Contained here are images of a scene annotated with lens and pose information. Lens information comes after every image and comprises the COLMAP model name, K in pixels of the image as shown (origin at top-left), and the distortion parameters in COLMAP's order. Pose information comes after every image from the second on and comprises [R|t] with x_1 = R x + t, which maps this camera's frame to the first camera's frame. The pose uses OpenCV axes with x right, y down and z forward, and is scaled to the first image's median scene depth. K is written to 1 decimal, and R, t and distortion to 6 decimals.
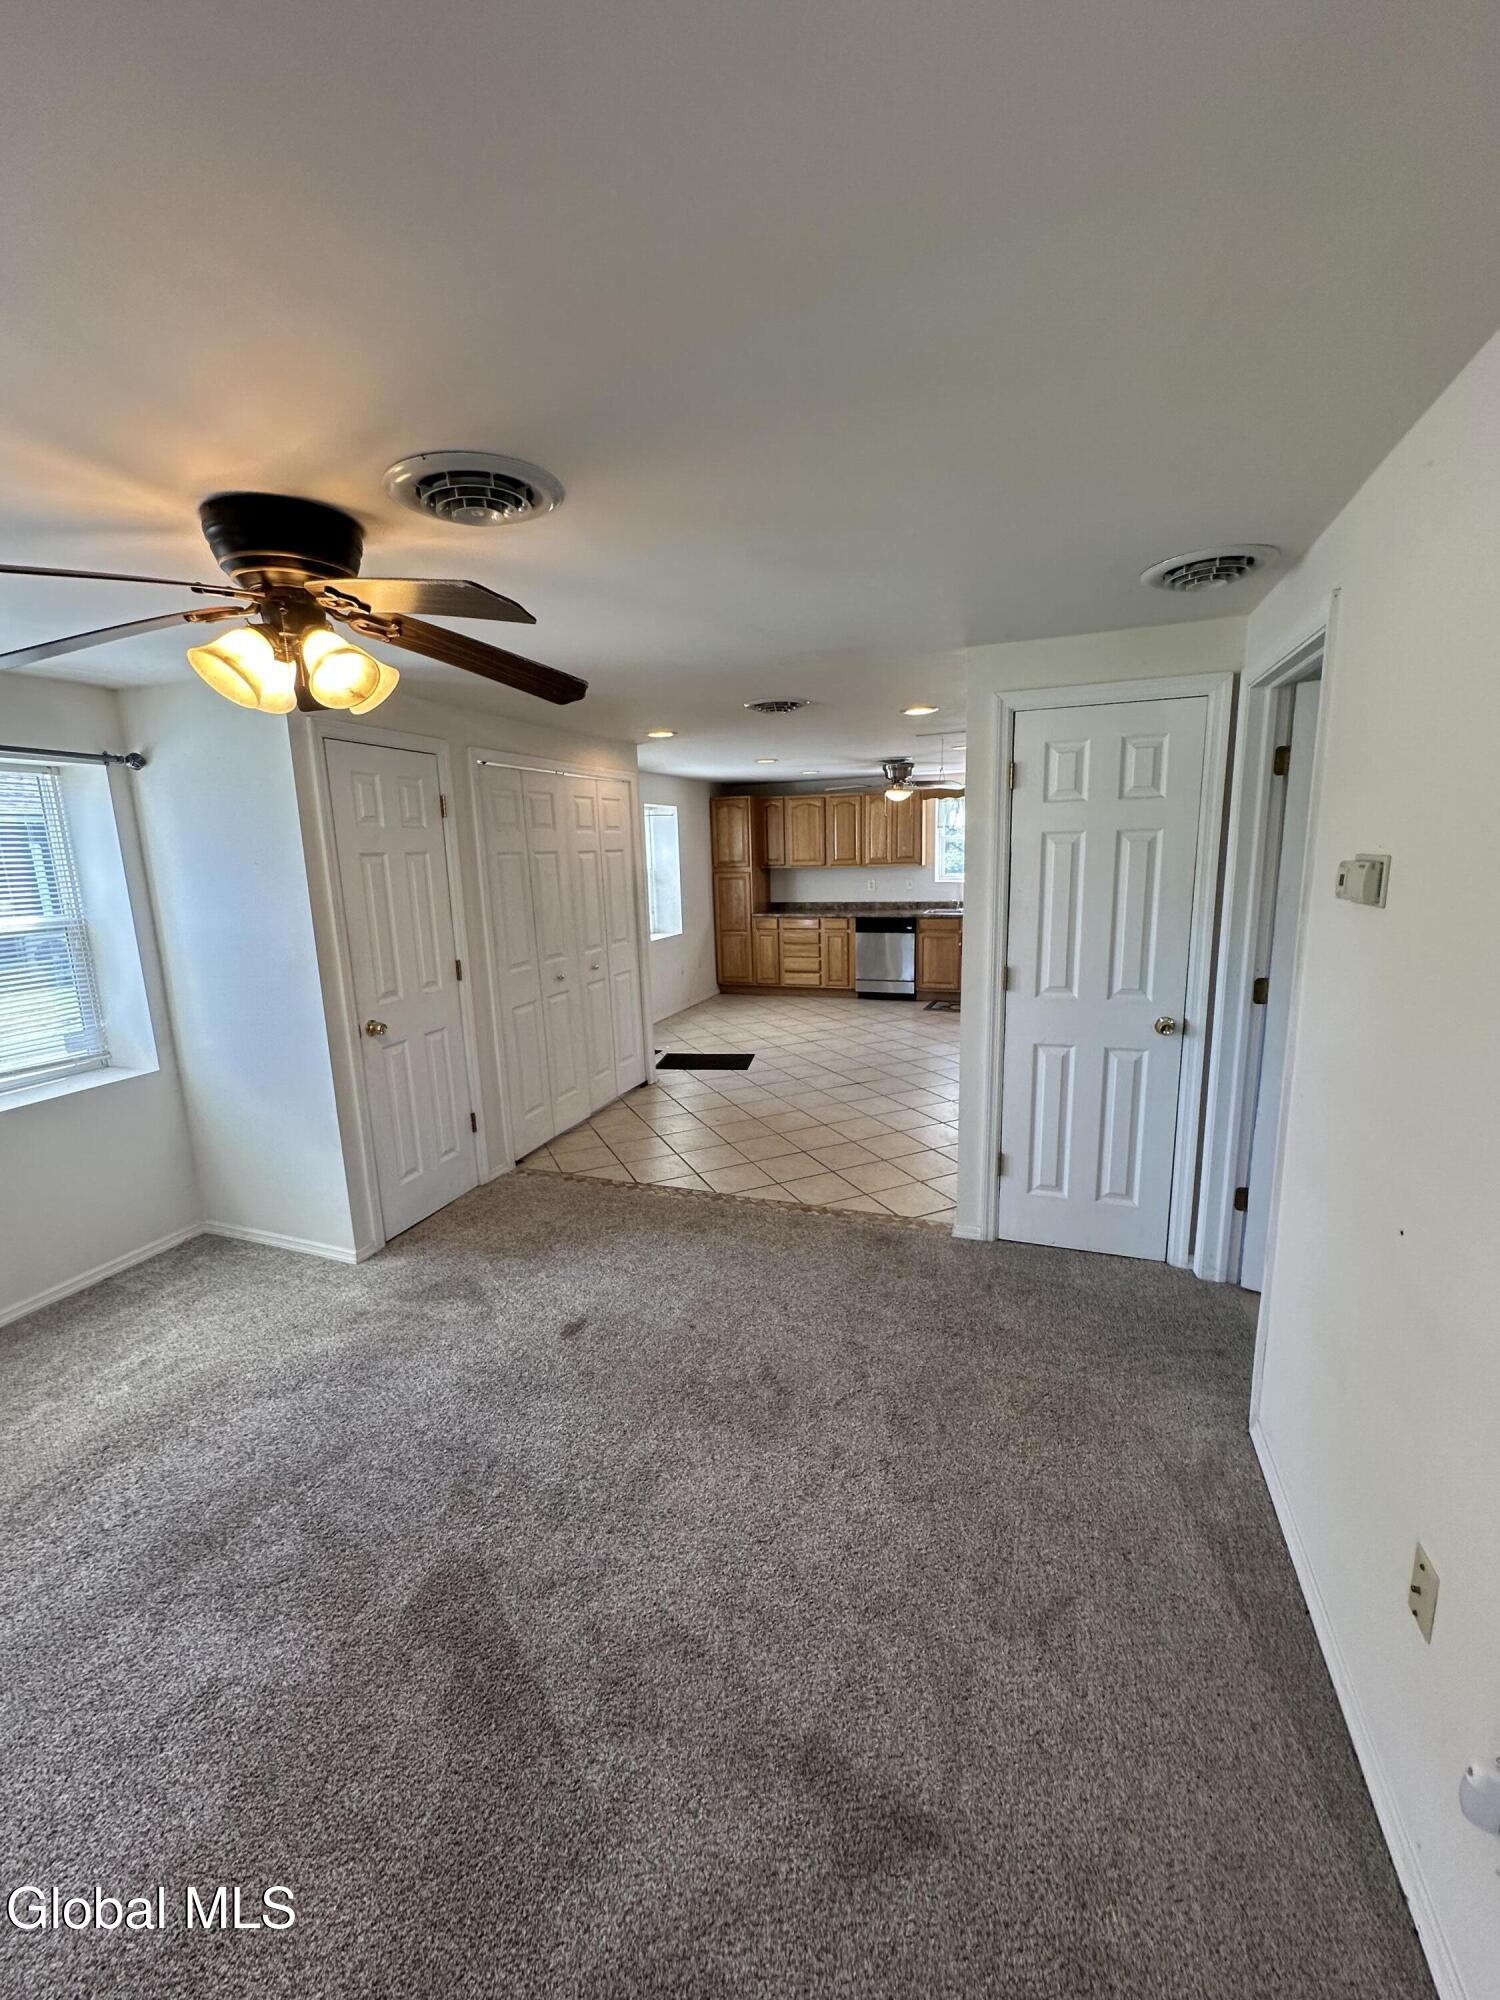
lens RADIAL K [[800.8, 0, 750.0], [0, 800.8, 1000.0], [0, 0, 1]] dist [-0.000135, 0.000243]
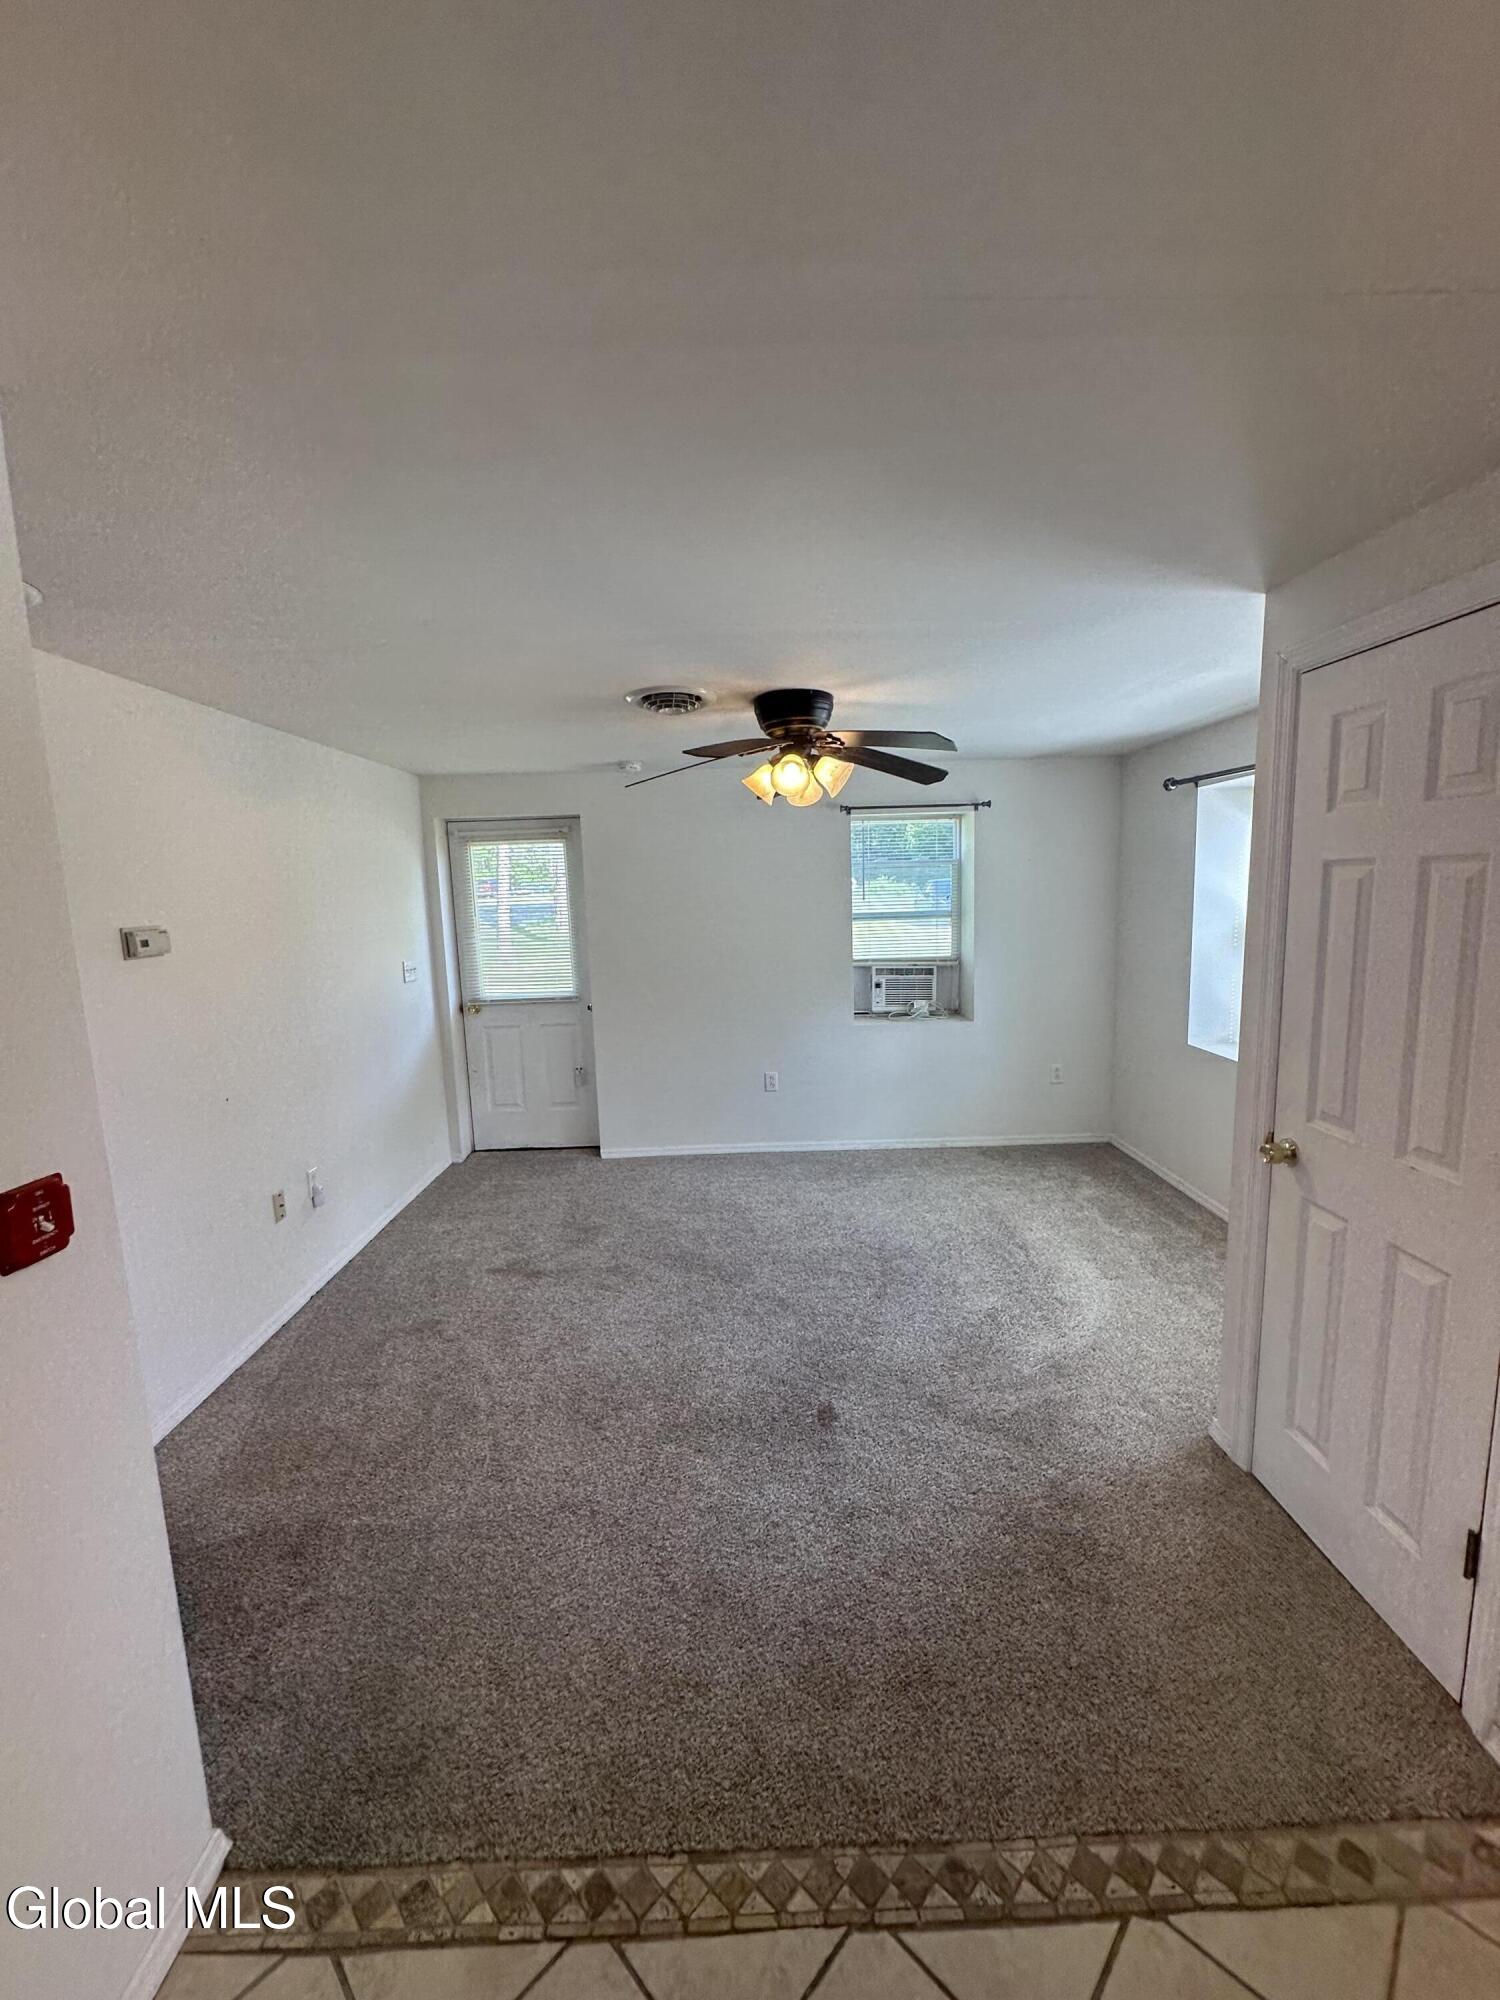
lens RADIAL K [[800.8, 0, 750.0], [0, 800.8, 1000.0], [0, 0, 1]] dist [-0.000135, 0.000243]
pose [[-0.932269, 0.109404, -0.344827, 0.087452], [-0.009525, 0.945422, 0.325708, -0.239554], [0.361641, 0.306932, -0.880346, 1.225370]]
